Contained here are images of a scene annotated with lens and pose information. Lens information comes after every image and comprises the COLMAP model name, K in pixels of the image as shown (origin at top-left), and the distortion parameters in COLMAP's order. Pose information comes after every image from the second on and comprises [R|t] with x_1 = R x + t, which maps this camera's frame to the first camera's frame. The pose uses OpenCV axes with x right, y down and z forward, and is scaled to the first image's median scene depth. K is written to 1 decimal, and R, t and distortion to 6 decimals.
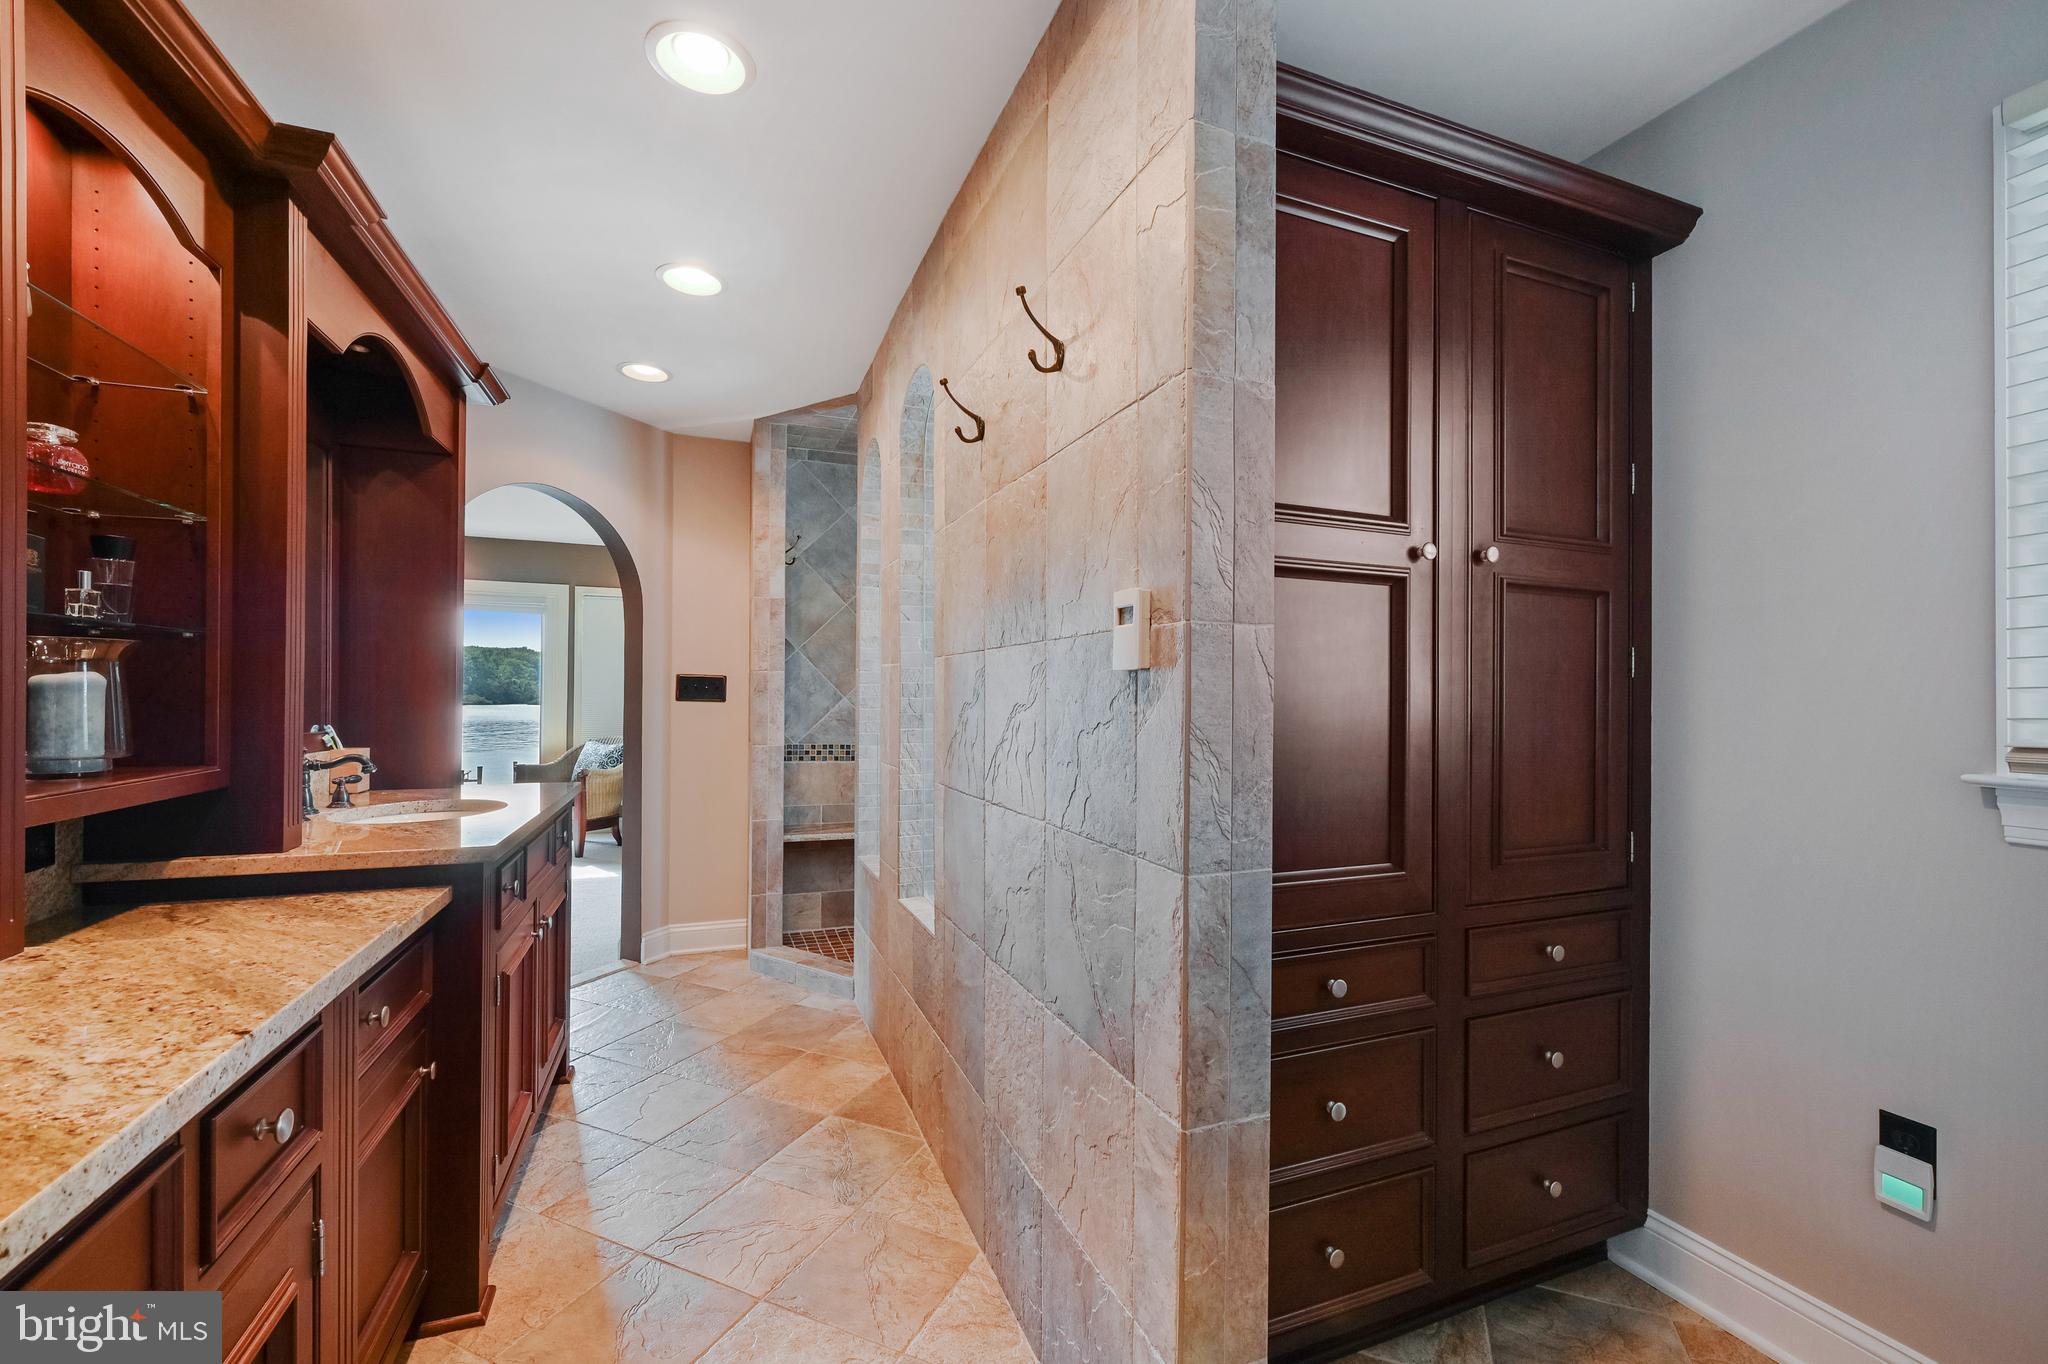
lens RADIAL K [[829.9, 0, 1010.4], [0, 829.9, 690.0], [0, 0, 1]] dist [-0.006531, -0.000152]
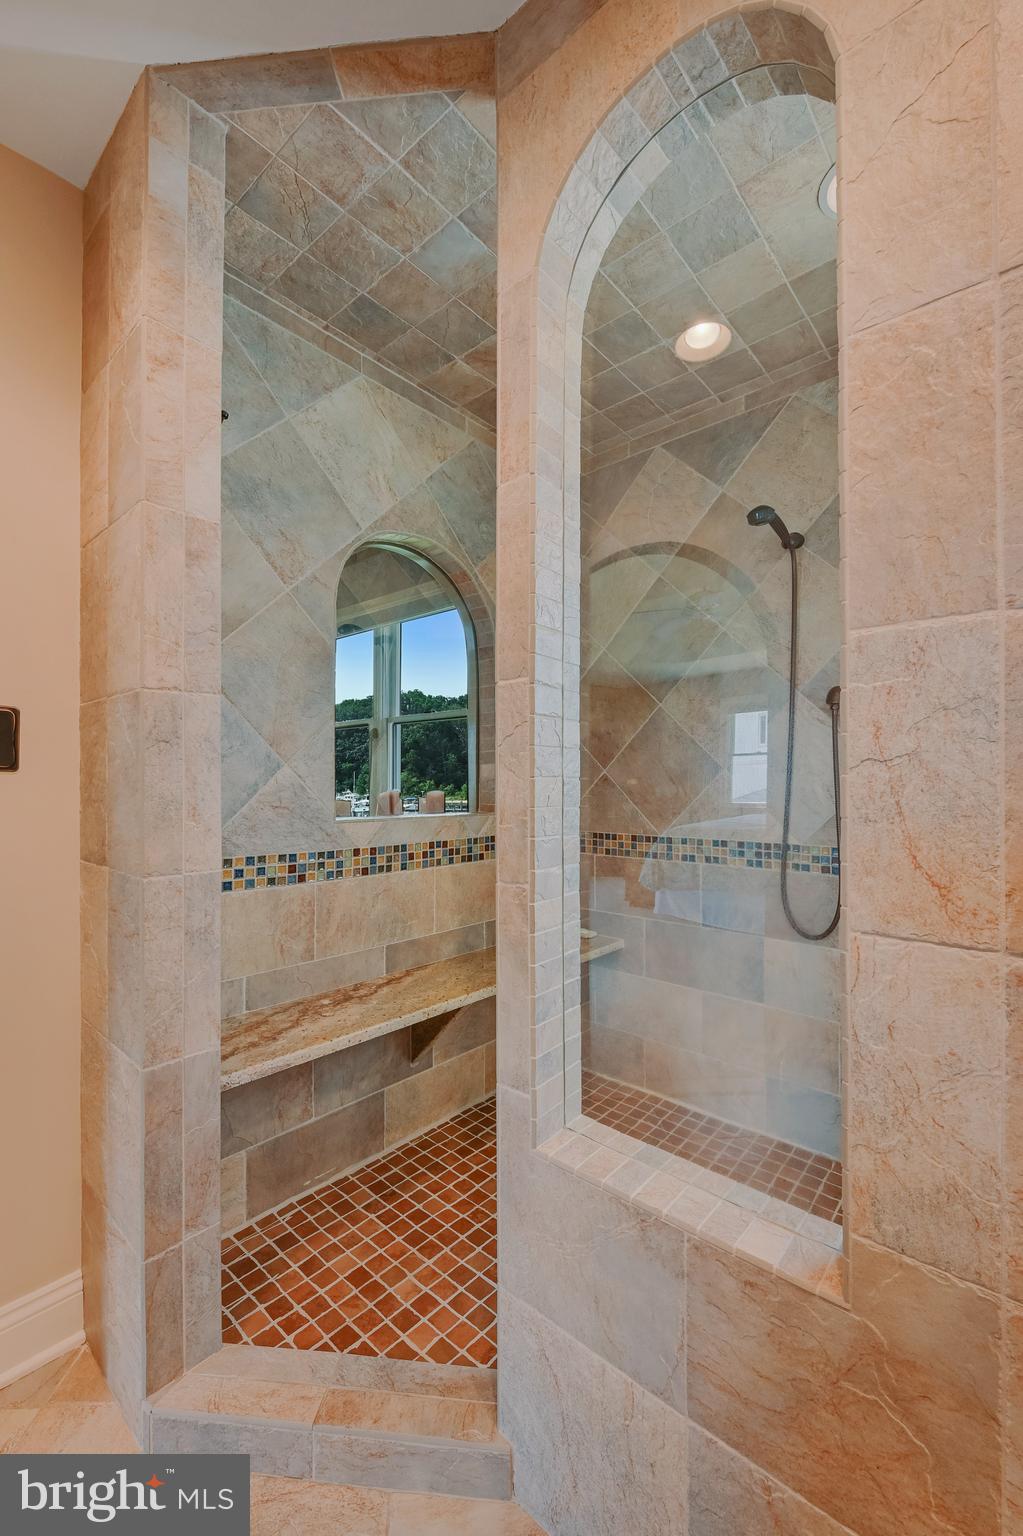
lens RADIAL K [[622.4, 0, 507.6], [0, 622.4, 778.3], [0, 0, 1]] dist [-0.006531, -0.000152]
pose [[0.877806, 0.000464, 0.479016, -0.299188], [0.000266, 0.999999, -0.001456, 0.020496], [-0.479016, 0.001406, 0.877805, 0.657471]]
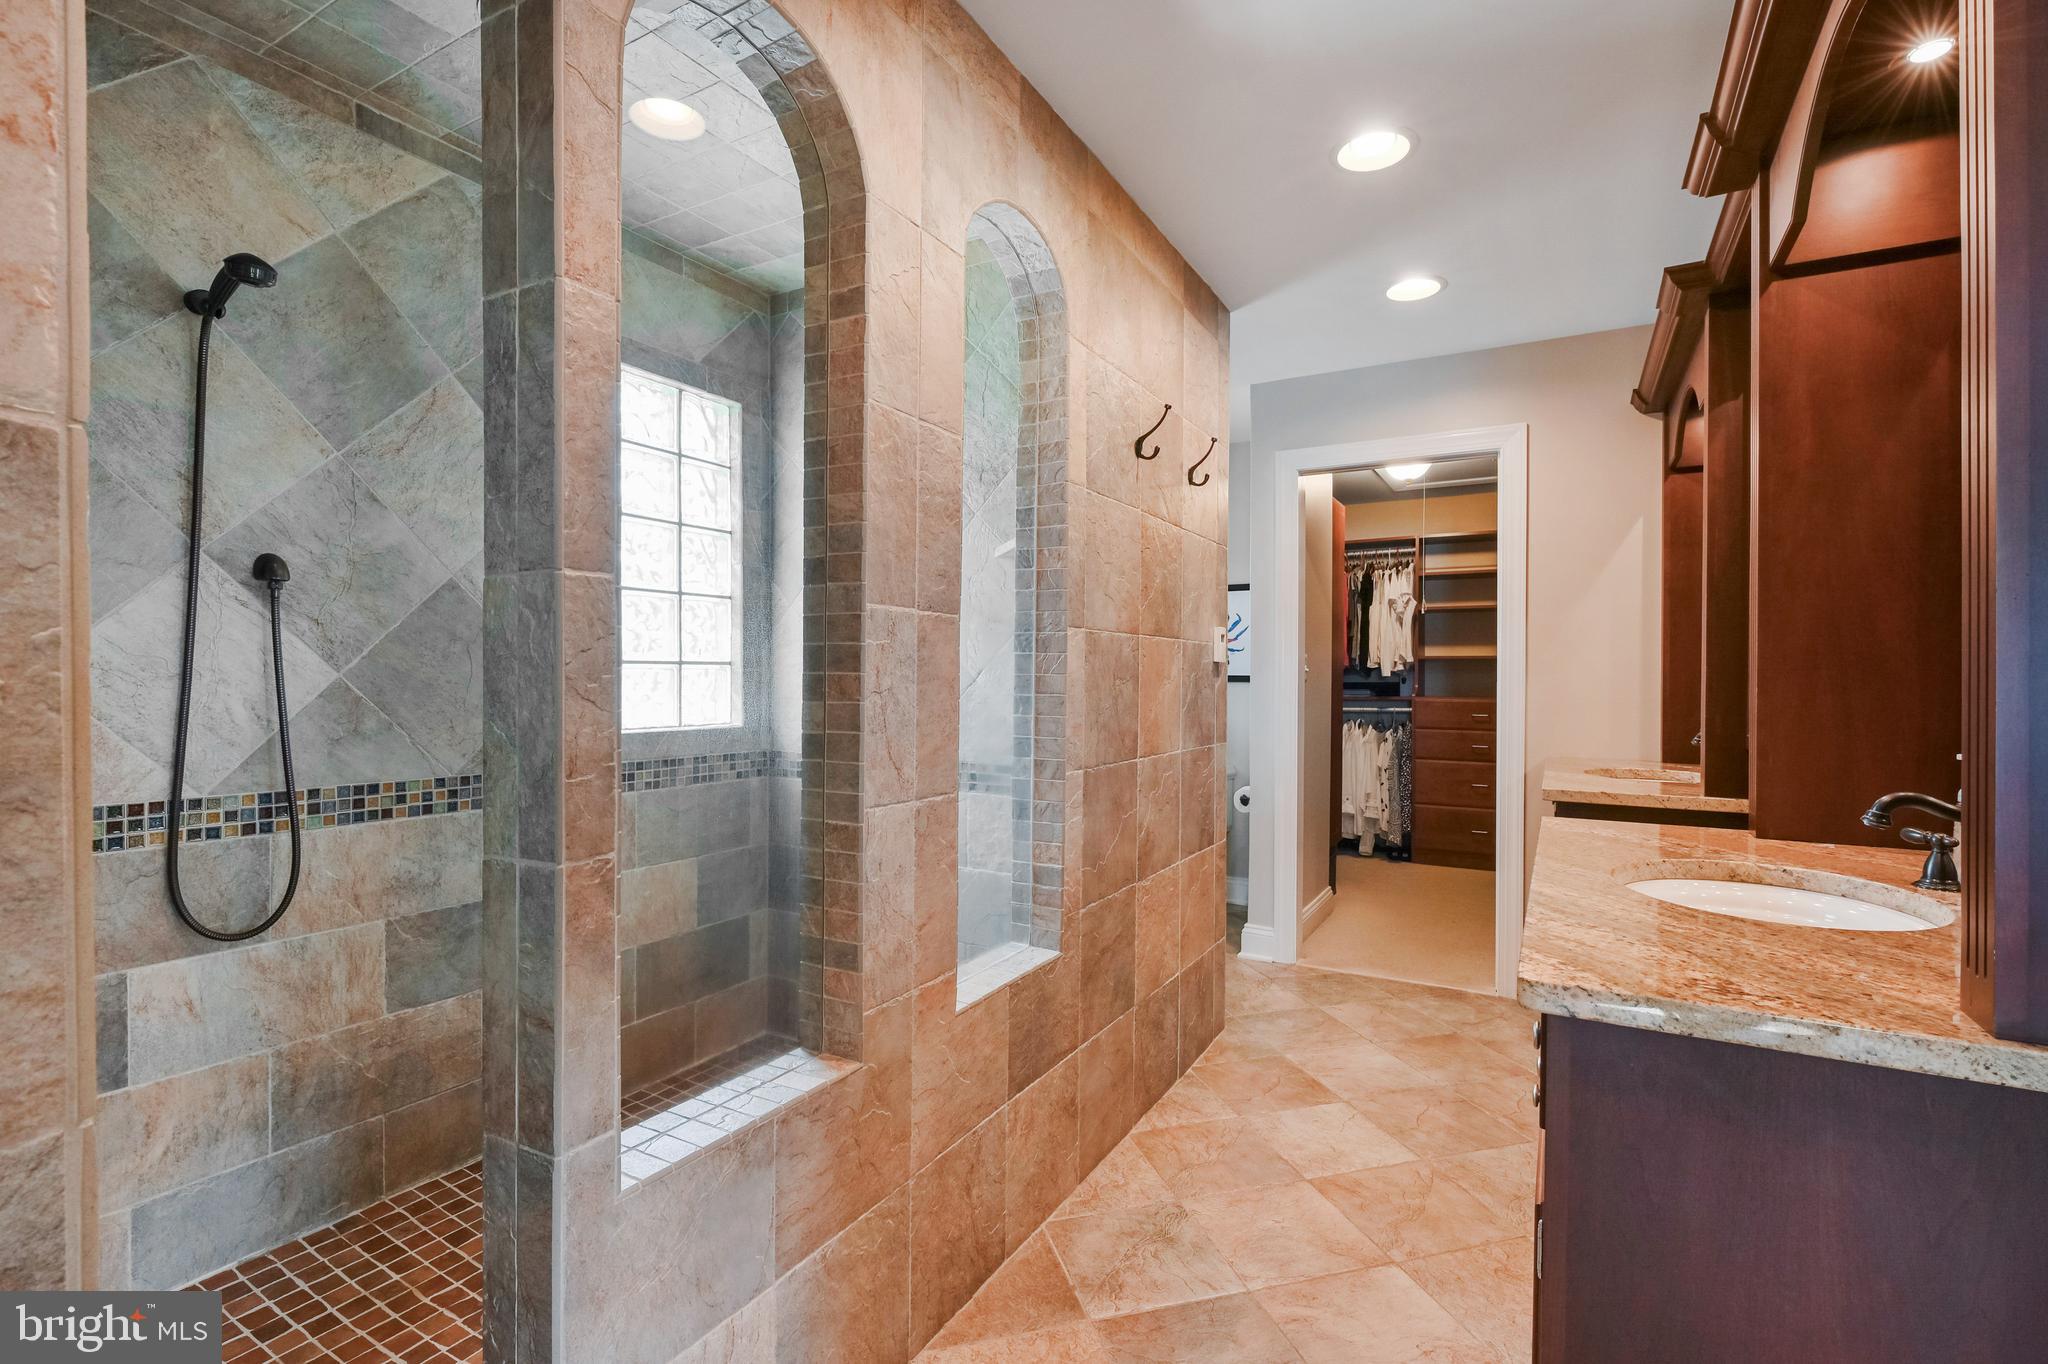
lens RADIAL K [[925.7, 0, 1024.7], [0, 925.7, 694.1], [0, 0, 1]] dist [-0.003264, -0.000299]
pose [[-0.635727, -0.020554, 0.771640, -0.488295], [-0.012997, 0.999789, 0.015924, 0.007694], [-0.771805, 0.000095, -0.635860, 0.996678]]
